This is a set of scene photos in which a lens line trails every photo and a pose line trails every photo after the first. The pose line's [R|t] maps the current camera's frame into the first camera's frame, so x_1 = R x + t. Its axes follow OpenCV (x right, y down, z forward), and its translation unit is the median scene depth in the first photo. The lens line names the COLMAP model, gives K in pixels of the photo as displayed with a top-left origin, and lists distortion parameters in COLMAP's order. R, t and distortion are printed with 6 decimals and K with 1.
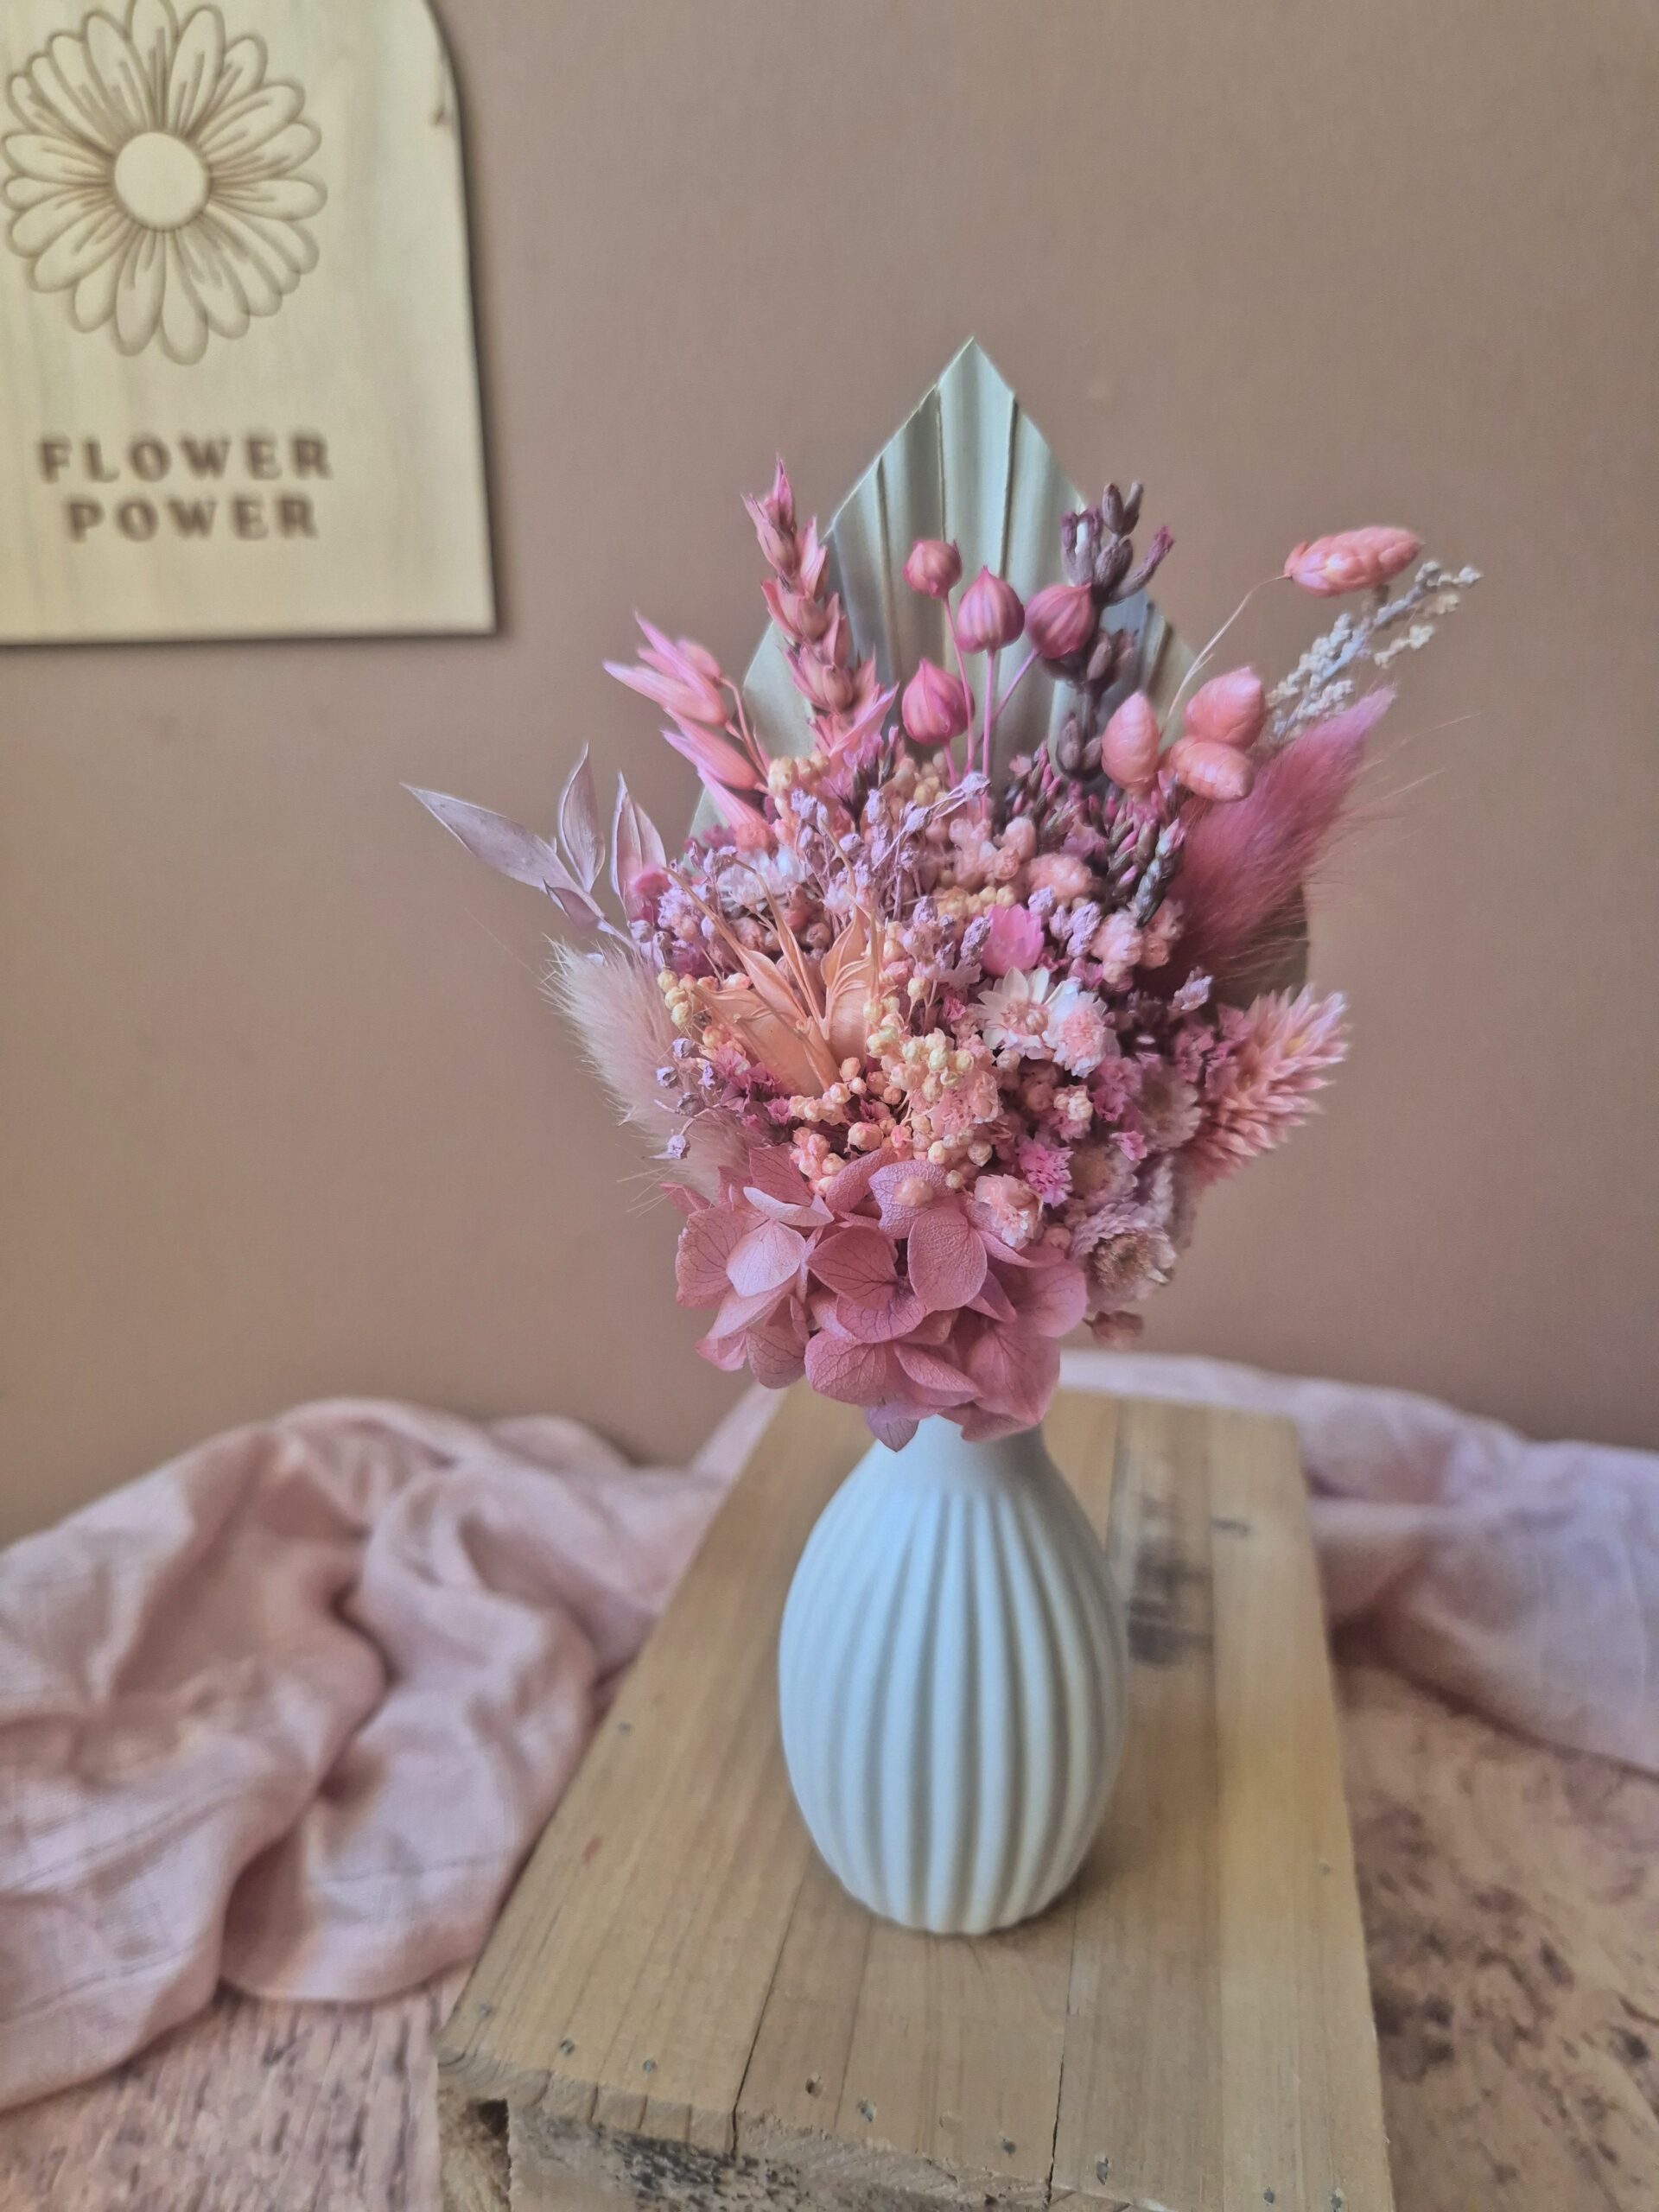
lens RADIAL K [[1495.2, 0, 829.5], [0, 1495.2, 1106.0], [0, 0, 1]] dist [0.018976, 0.002213]
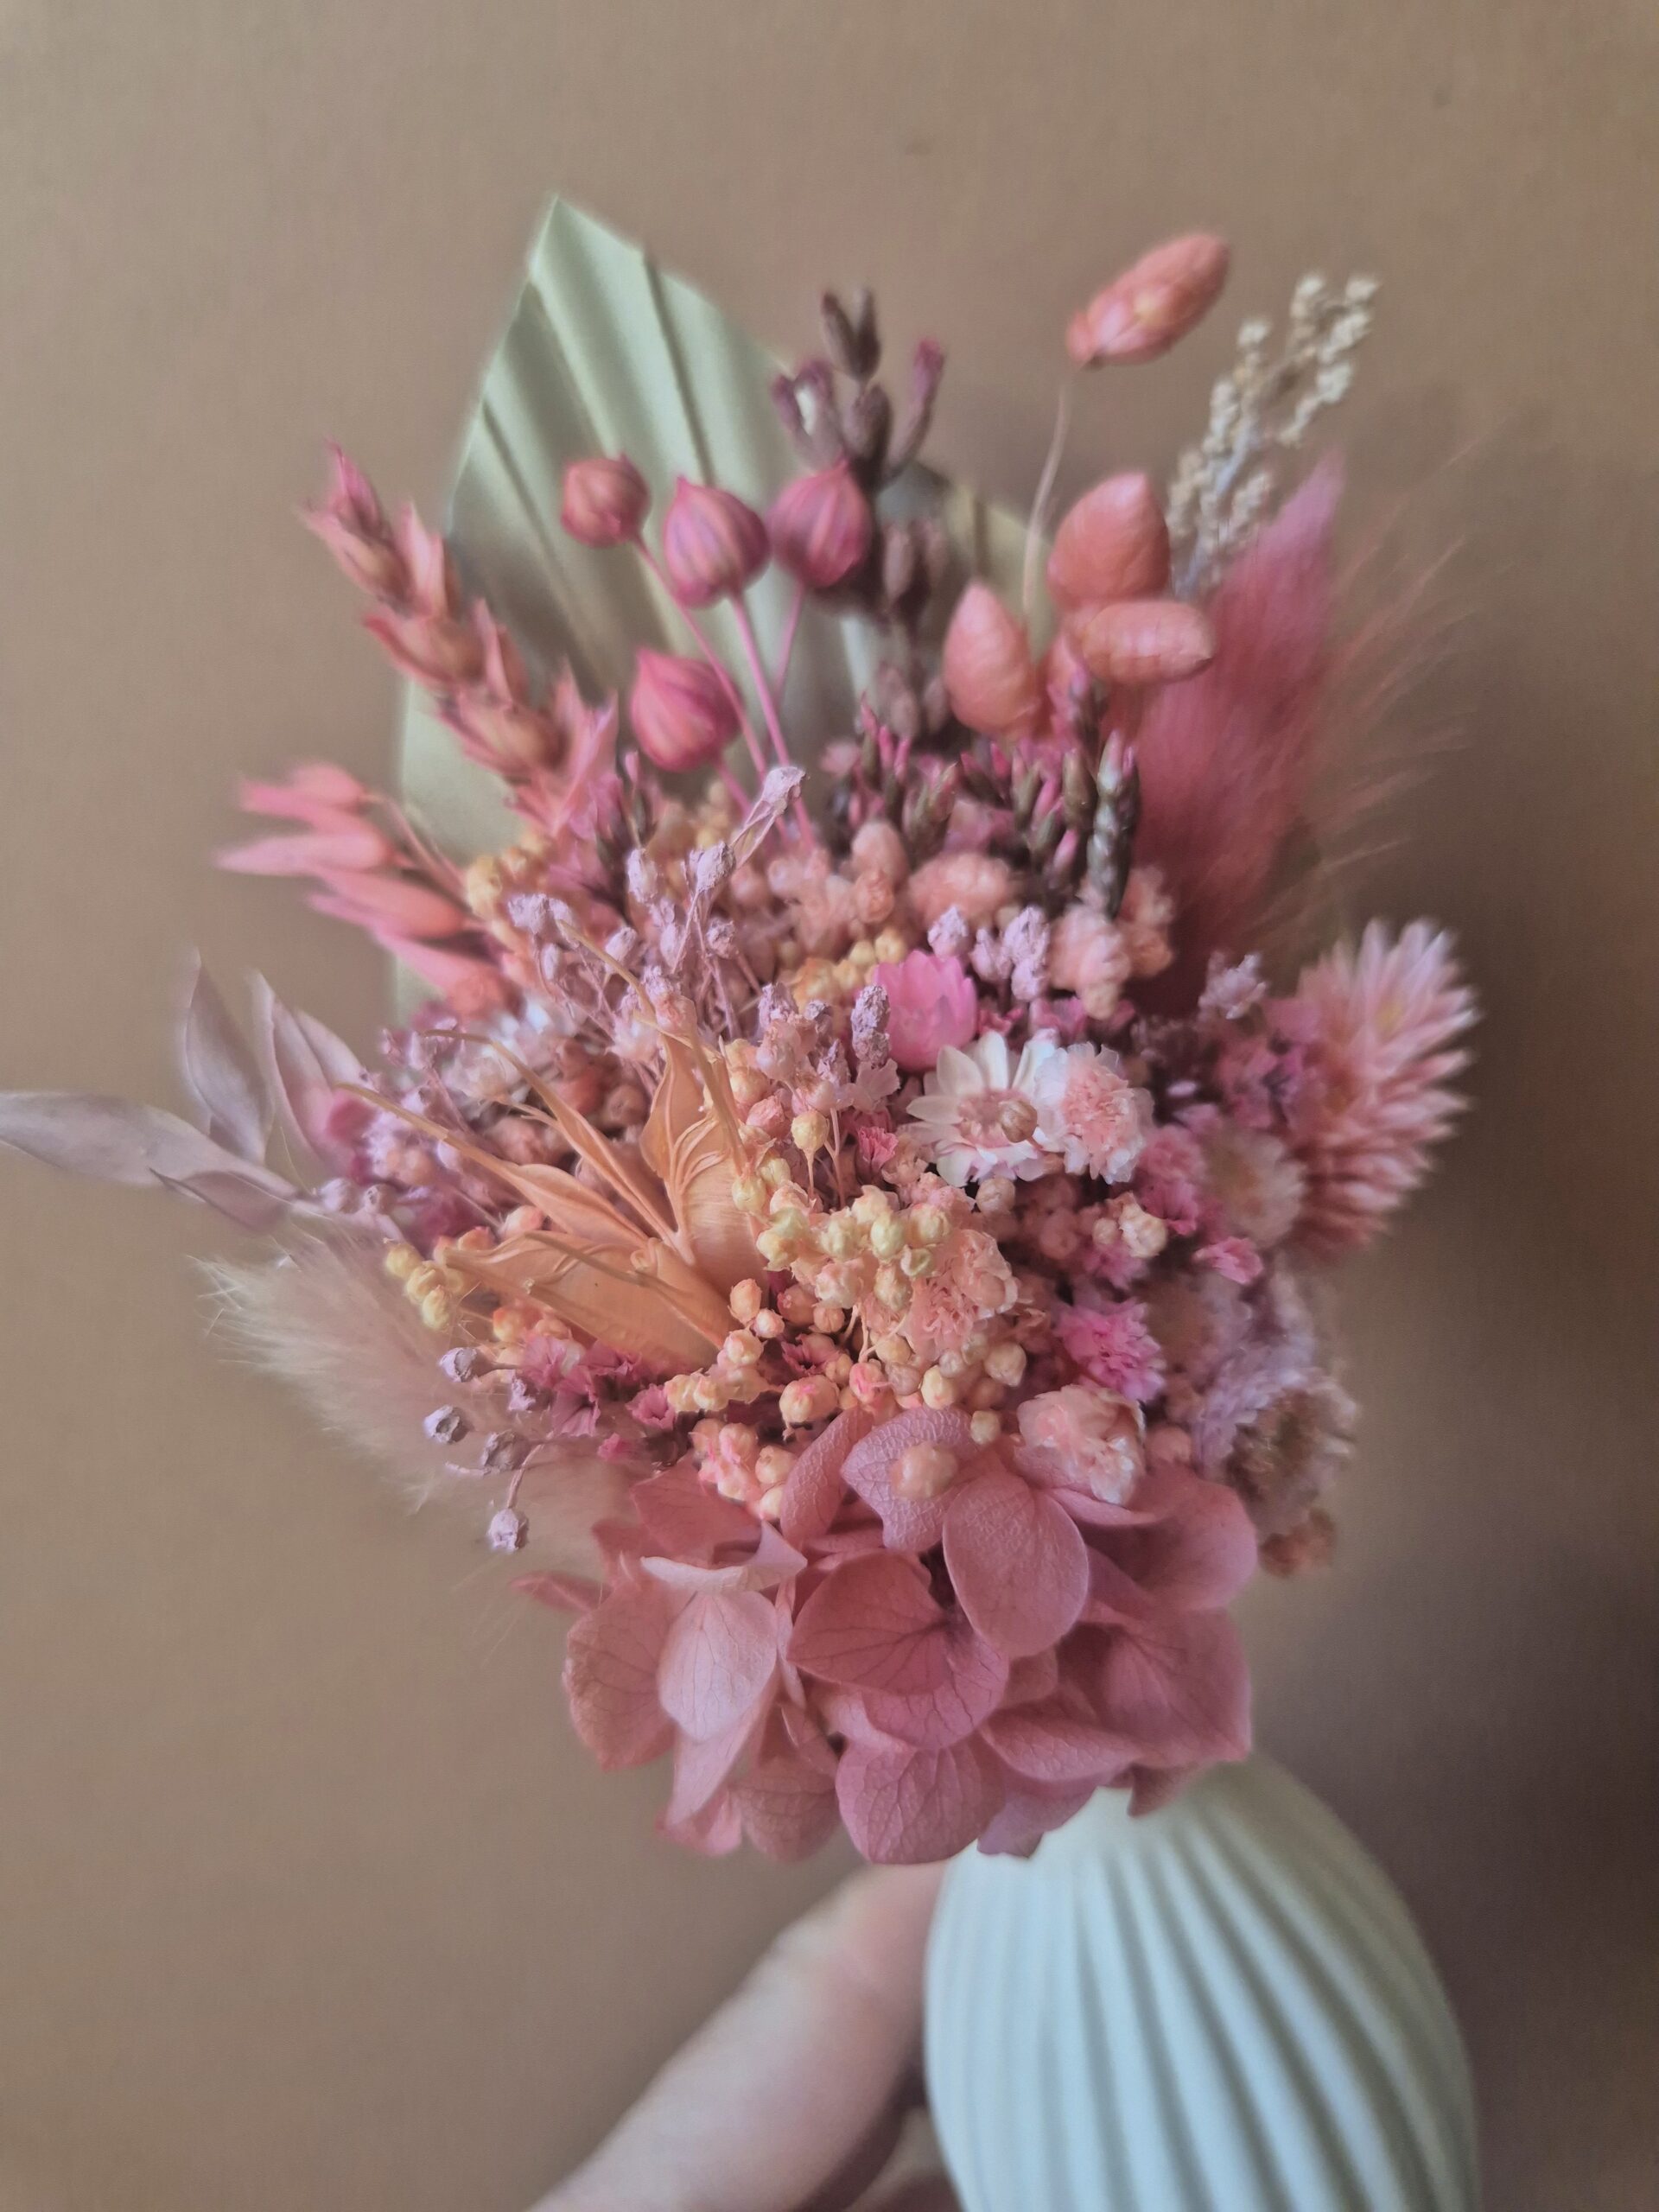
lens RADIAL K [[1565.2, 0, 800.5], [0, 1565.2, 1107.5], [0, 0, 1]] dist [0.035889, -0.118088]
pose [[0.940696, -0.331569, 0.071783, 0.014411], [0.337393, 0.936475, -0.095813, -0.028449], [-0.035455, 0.114350, 0.992808, 0.370898]]
